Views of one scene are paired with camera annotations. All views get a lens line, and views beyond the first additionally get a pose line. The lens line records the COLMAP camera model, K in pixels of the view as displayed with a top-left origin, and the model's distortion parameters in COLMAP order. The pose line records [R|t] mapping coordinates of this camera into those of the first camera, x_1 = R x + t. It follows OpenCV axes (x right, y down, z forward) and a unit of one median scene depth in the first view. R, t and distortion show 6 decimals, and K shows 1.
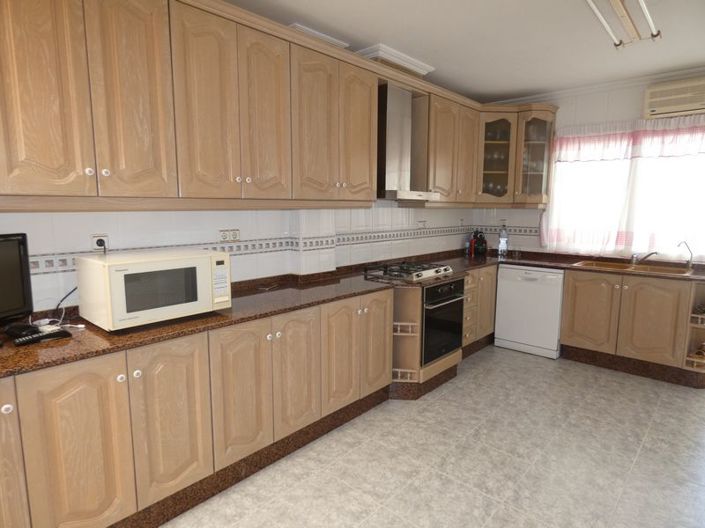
lens RADIAL K [[418.9, 0, 346.7], [0, 418.9, 266.8], [0, 0, 1]] dist [-0.013758, -0.001966]
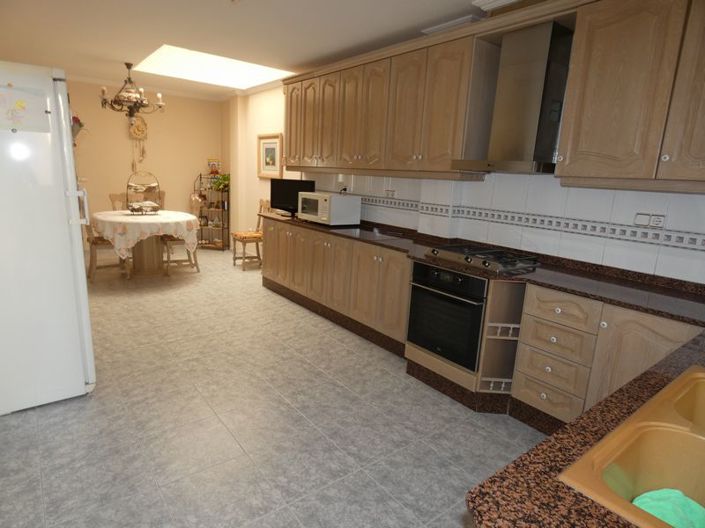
lens RADIAL K [[418.9, 0, 346.7], [0, 418.9, 263.1], [0, 0, 1]] dist [-0.013758, -0.001966]
pose [[-0.169673, 0.204886, -0.963967, 1.167570], [-0.180400, 0.955165, 0.234768, -0.148687], [0.968848, 0.213734, -0.125104, 0.989910]]
